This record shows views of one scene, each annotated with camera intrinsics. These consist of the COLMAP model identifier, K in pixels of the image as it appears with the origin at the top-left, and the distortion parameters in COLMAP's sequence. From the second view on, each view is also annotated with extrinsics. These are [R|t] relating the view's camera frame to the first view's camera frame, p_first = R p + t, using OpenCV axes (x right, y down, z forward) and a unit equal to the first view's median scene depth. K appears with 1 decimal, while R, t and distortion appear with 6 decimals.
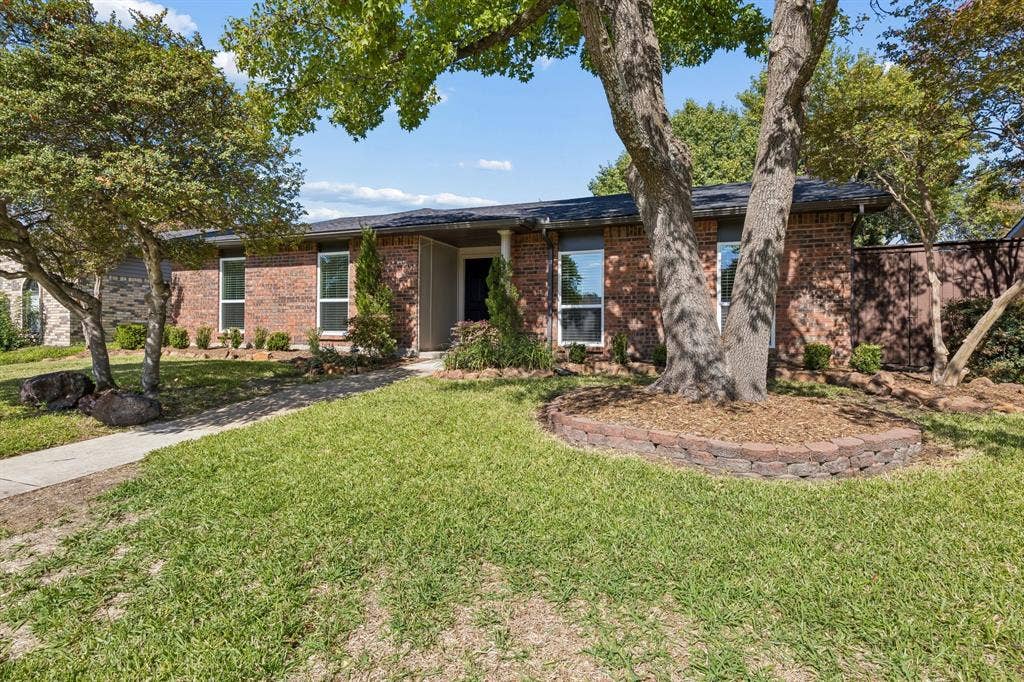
lens RADIAL K [[475.1, 0, 512.0], [0, 475.1, 341.0], [0, 0, 1]] dist [0.018092, 0.000490]
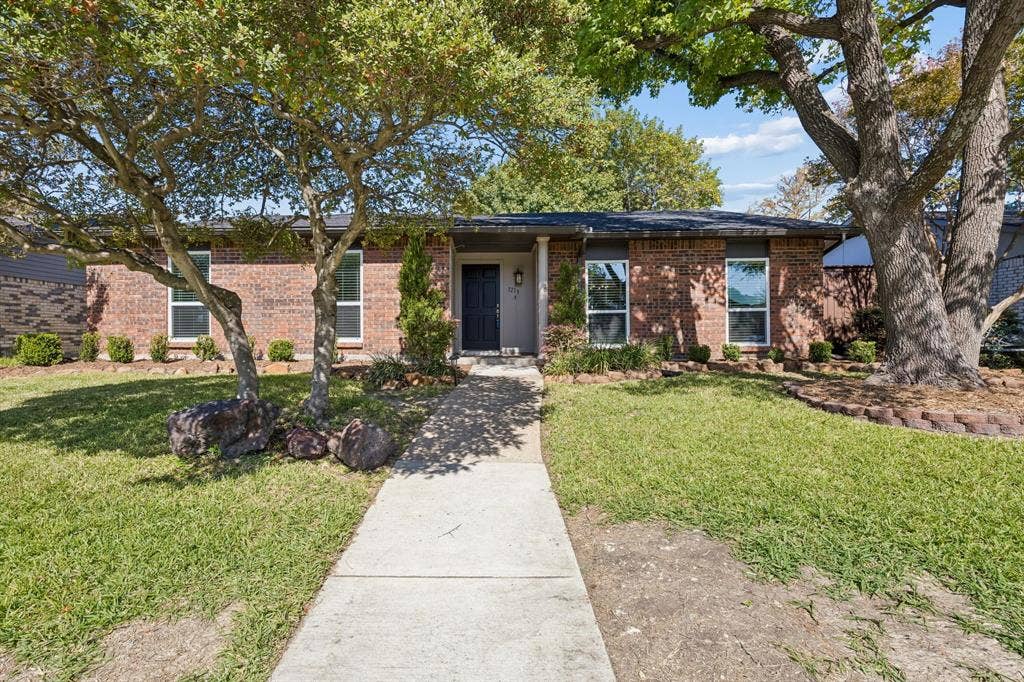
lens RADIAL K [[439.3, 0, 512.0], [0, 439.3, 341.0], [0, 0, 1]] dist [0.010713, 0.000025]
pose [[0.945947, -0.015346, 0.323958, -0.390936], [0.019062, 0.999784, -0.008298, -0.002311], [-0.323761, 0.014024, 0.946035, 0.128720]]
